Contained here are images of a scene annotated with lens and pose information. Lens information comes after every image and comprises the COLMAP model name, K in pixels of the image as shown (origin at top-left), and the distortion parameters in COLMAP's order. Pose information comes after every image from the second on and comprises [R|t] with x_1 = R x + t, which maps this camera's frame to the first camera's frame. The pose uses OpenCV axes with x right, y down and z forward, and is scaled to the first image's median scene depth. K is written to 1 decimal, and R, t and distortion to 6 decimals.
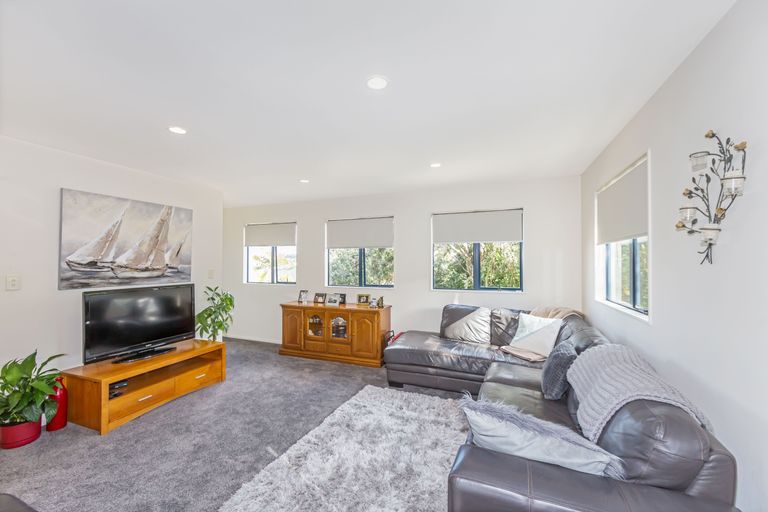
lens RADIAL K [[303.5, 0, 385.4], [0, 303.5, 257.4], [0, 0, 1]] dist [-0.002572, -0.000522]
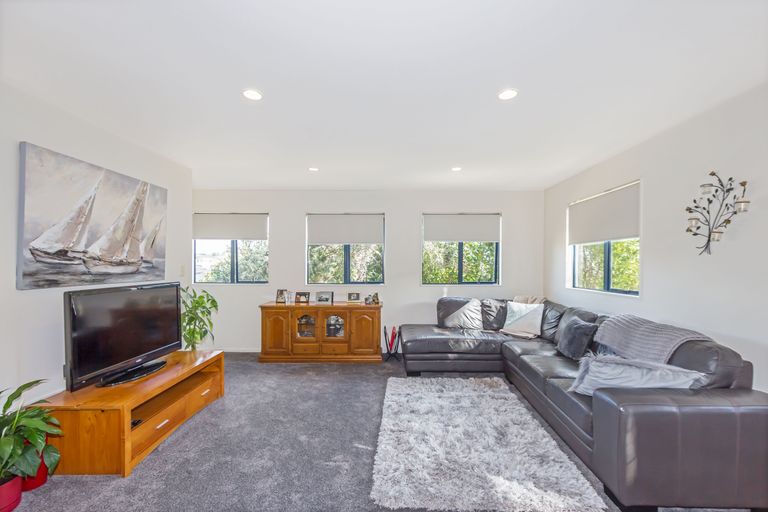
lens RADIAL K [[303.5, 0, 419.6], [0, 303.5, 263.1], [0, 0, 1]] dist [-0.002572, -0.000522]
pose [[0.931753, 0.002365, 0.363084, -0.359080], [-0.008426, 0.999850, 0.015110, 0.021651], [-0.362994, -0.017138, 0.931634, 0.022044]]
